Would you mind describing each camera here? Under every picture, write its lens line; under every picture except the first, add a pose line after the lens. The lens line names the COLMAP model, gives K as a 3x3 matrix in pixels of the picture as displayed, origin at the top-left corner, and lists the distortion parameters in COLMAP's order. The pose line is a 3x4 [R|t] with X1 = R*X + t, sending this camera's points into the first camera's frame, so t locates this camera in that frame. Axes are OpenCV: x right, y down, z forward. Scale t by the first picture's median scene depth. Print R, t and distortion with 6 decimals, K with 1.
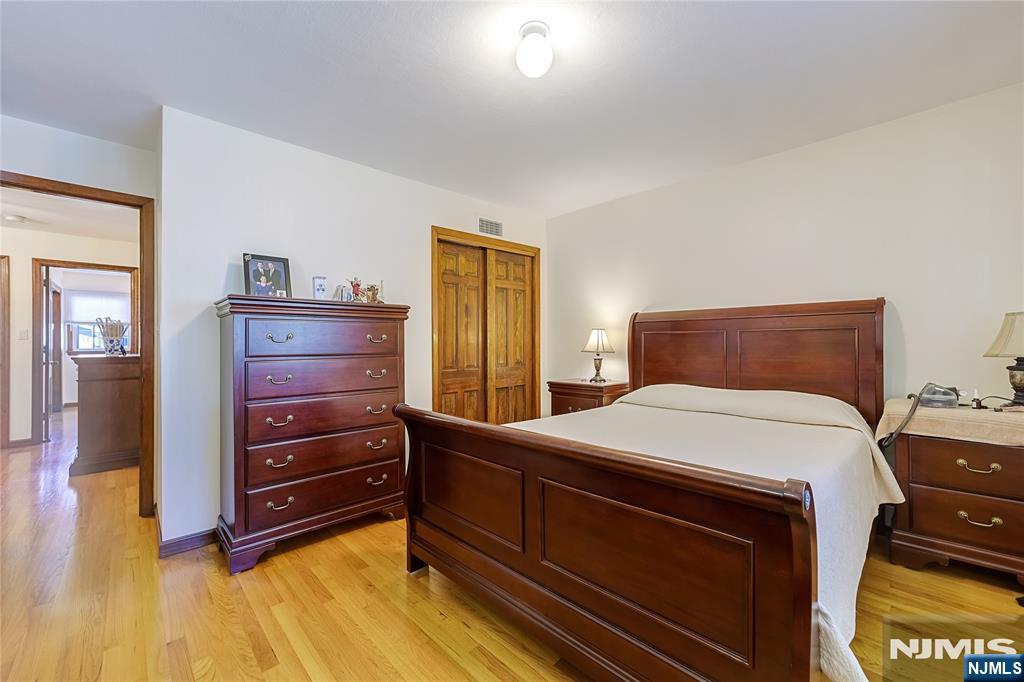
lens RADIAL K [[410.2, 0, 505.7], [0, 410.2, 340.2], [0, 0, 1]] dist [-0.001602, -0.000041]
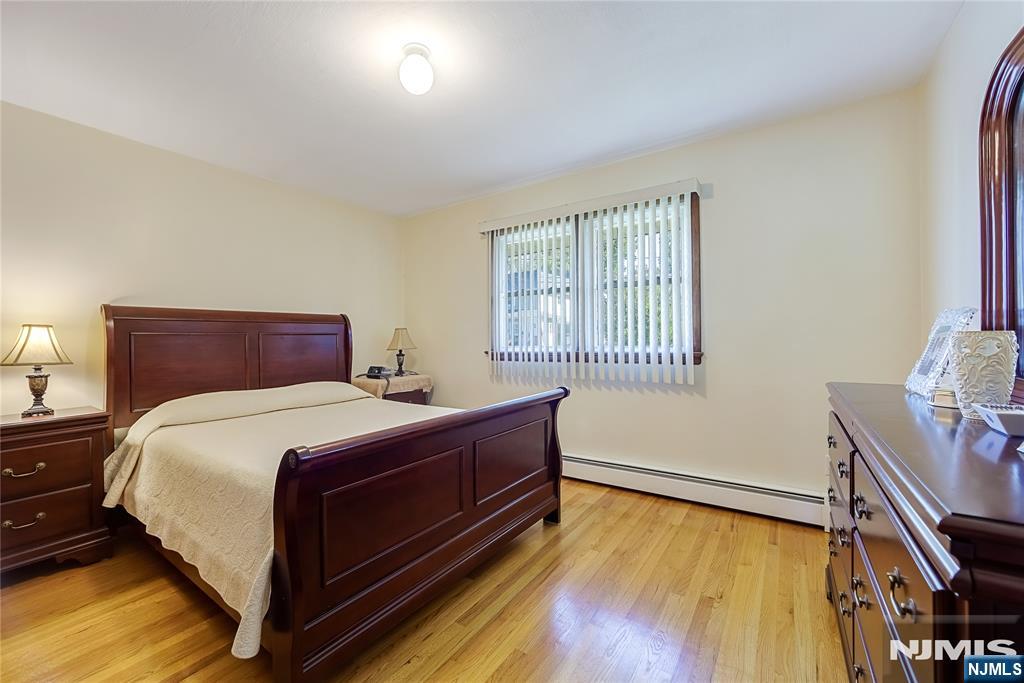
lens RADIAL K [[410.2, 0, 505.7], [0, 410.2, 344.8], [0, 0, 1]] dist [-0.001602, -0.000041]
pose [[-0.199511, -0.000557, 0.979895, -0.495601], [0.011688, 0.999927, 0.002948, 0.006336], [-0.979826, 0.012041, -0.199490, 0.465950]]
